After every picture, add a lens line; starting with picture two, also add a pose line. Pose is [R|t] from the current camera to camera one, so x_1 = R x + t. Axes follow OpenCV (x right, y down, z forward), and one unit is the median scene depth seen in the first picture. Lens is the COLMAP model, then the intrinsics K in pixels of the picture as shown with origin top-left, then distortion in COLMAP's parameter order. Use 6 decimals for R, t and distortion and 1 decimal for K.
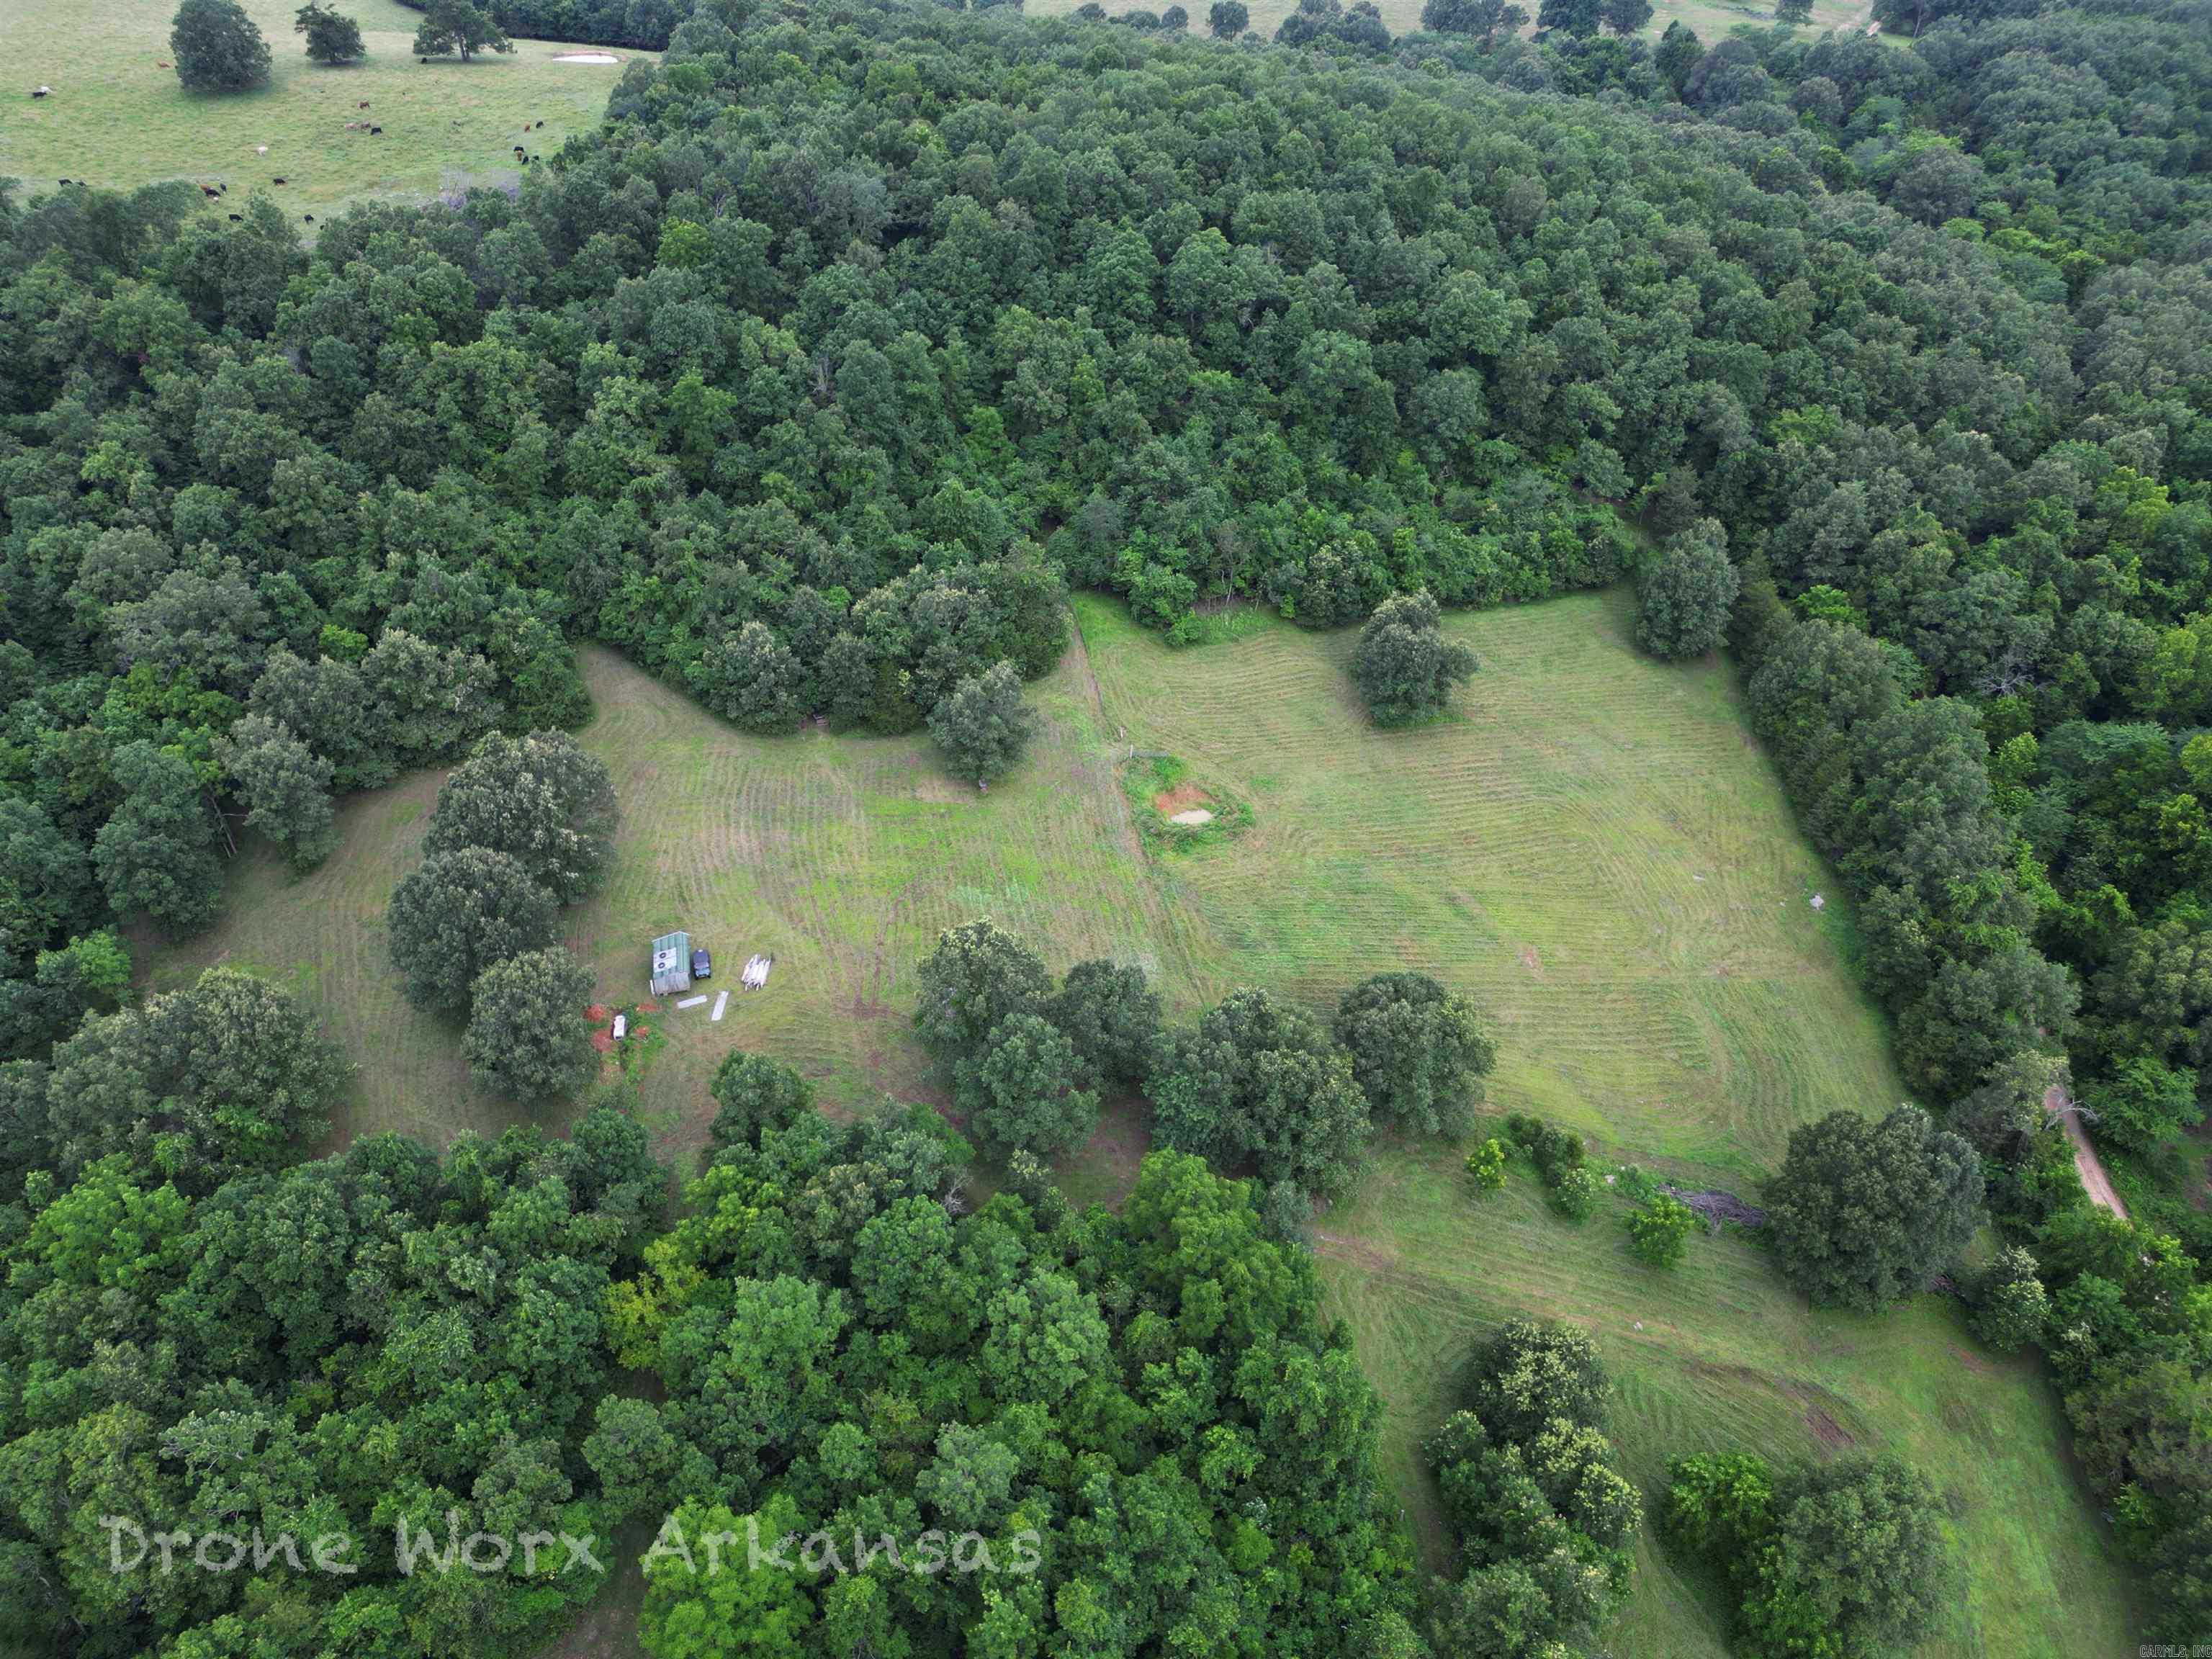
lens RADIAL K [[1562.4, 0, 1114.9], [0, 1562.4, 826.9], [0, 0, 1]] dist [0.142975, -0.153287]
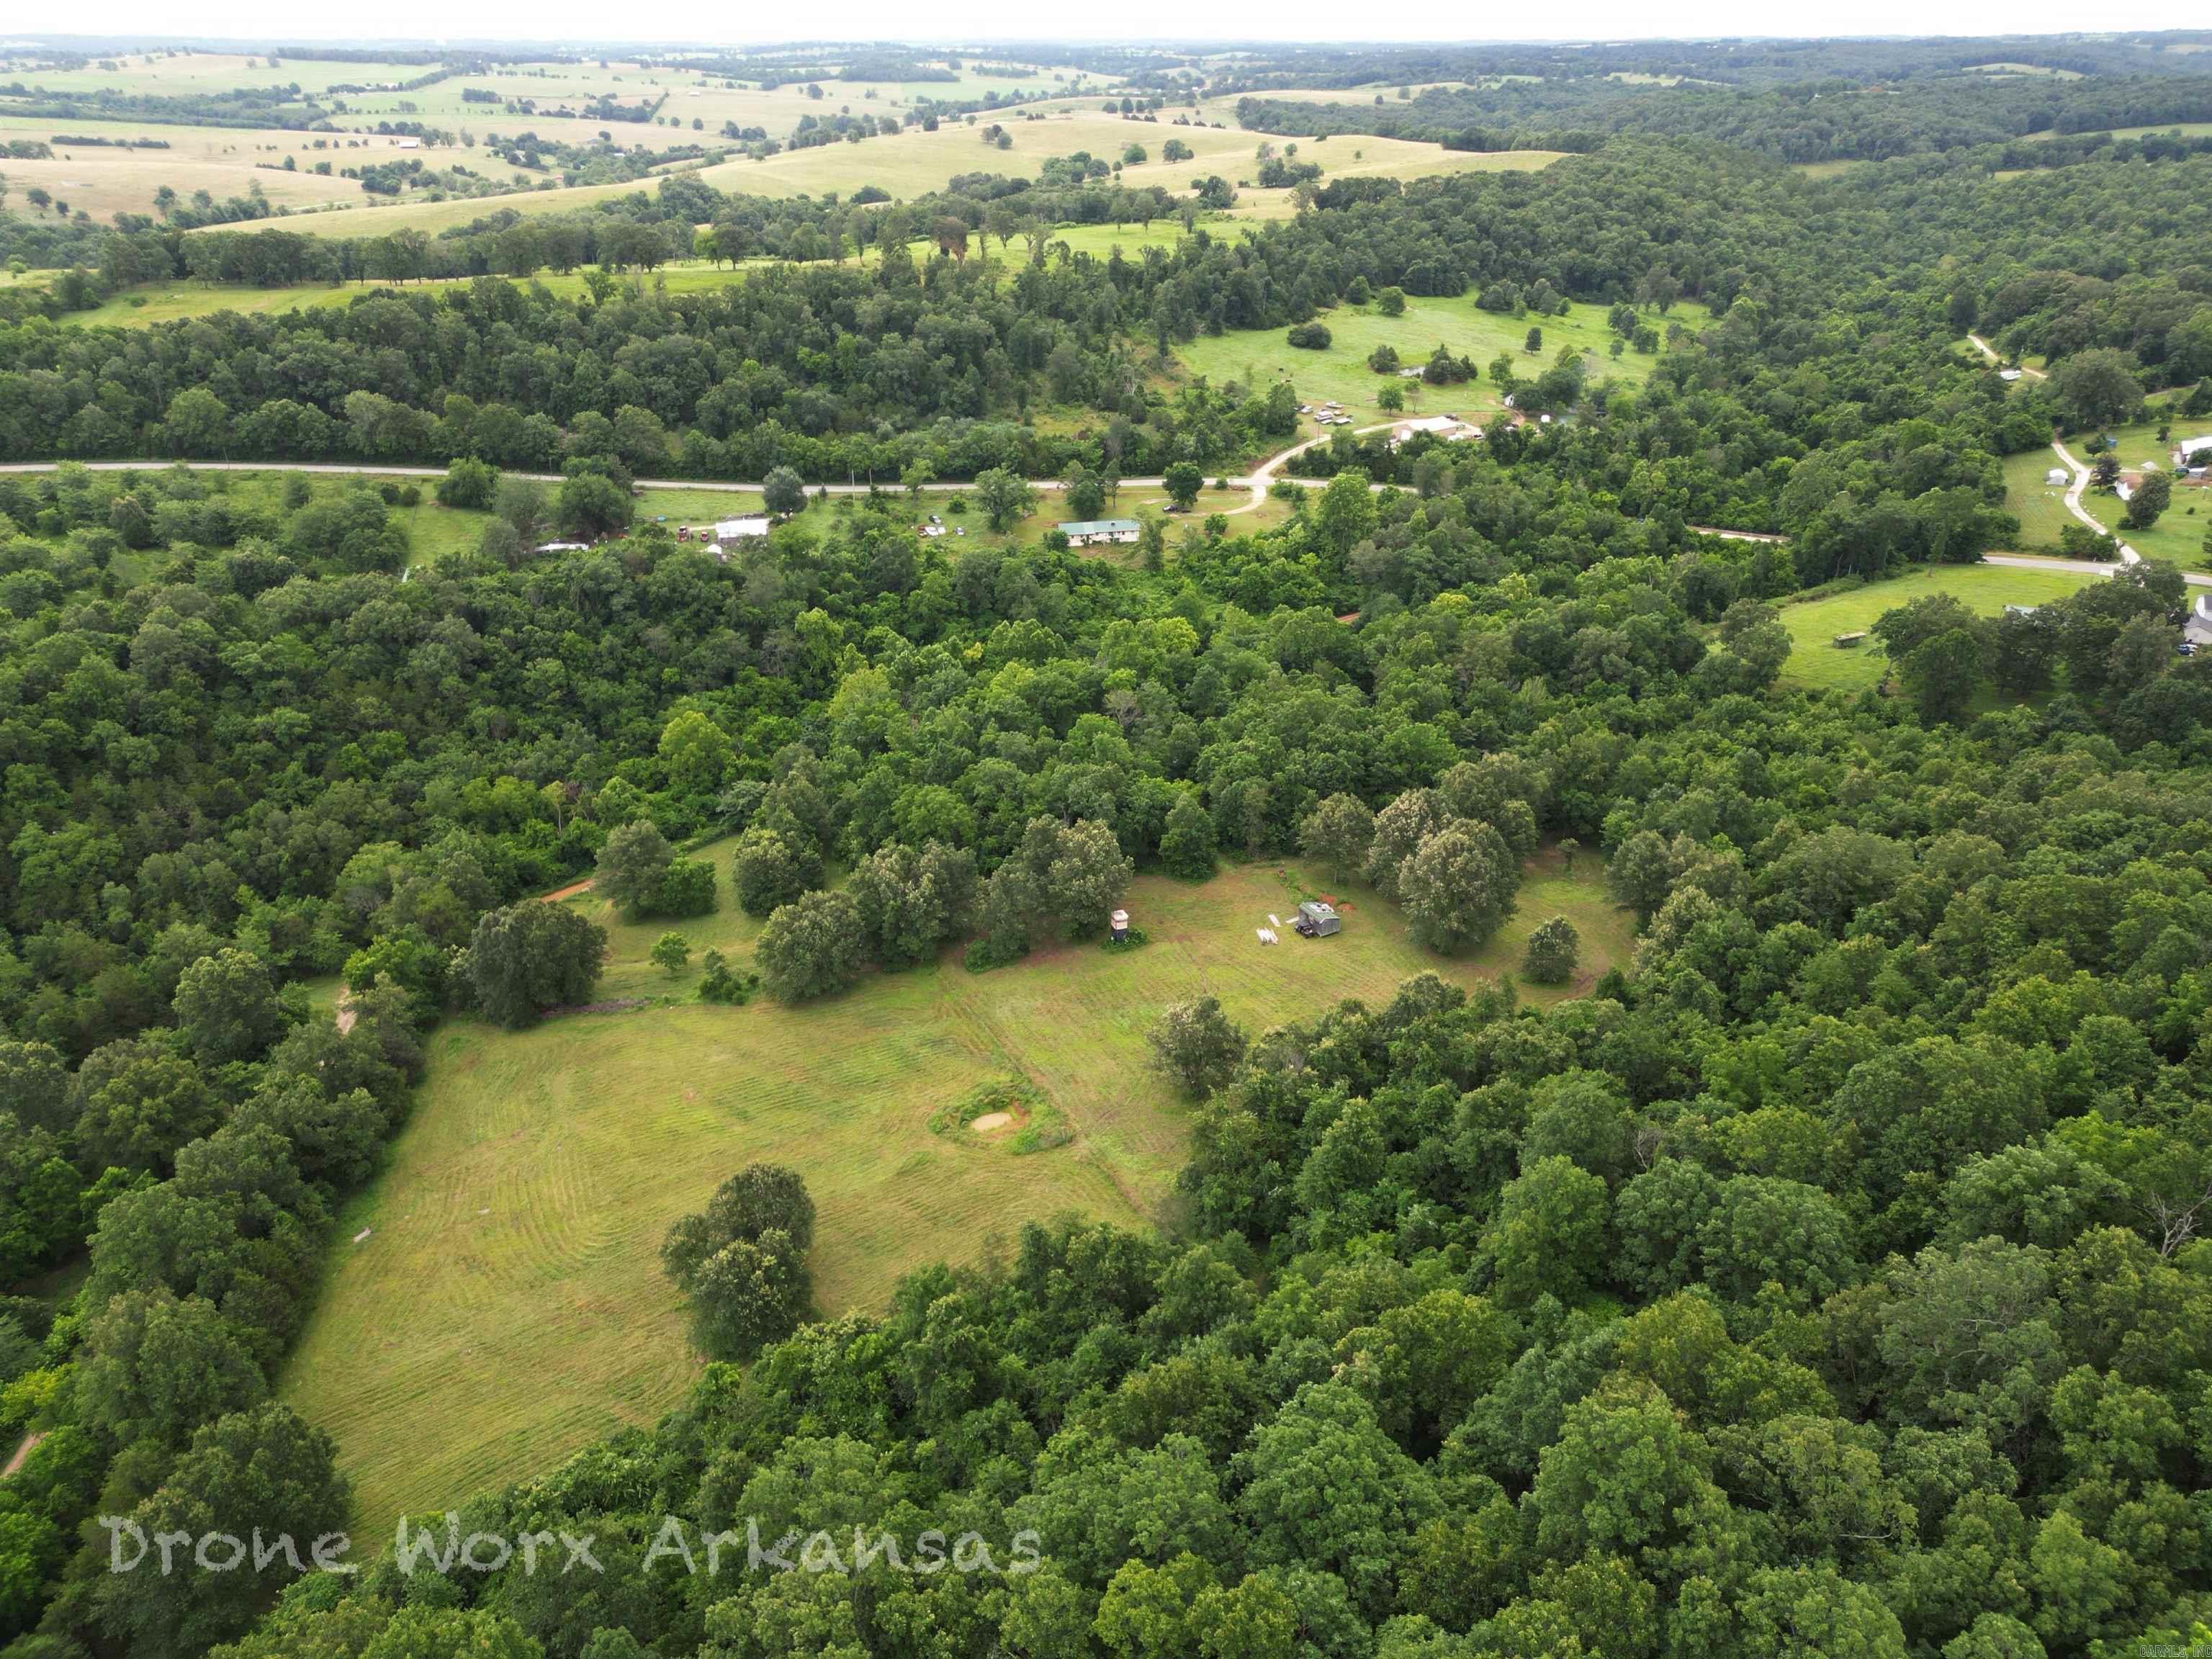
lens RADIAL K [[1569.2, 0, 1106.0], [0, 1569.2, 829.5], [0, 0, 1]] dist [0.062143, -0.050654]
pose [[-0.977249, 0.073418, -0.198984, 0.152522], [-0.141864, 0.471164, 0.870562, -0.915314], [0.157669, 0.878985, -0.450030, 1.207036]]
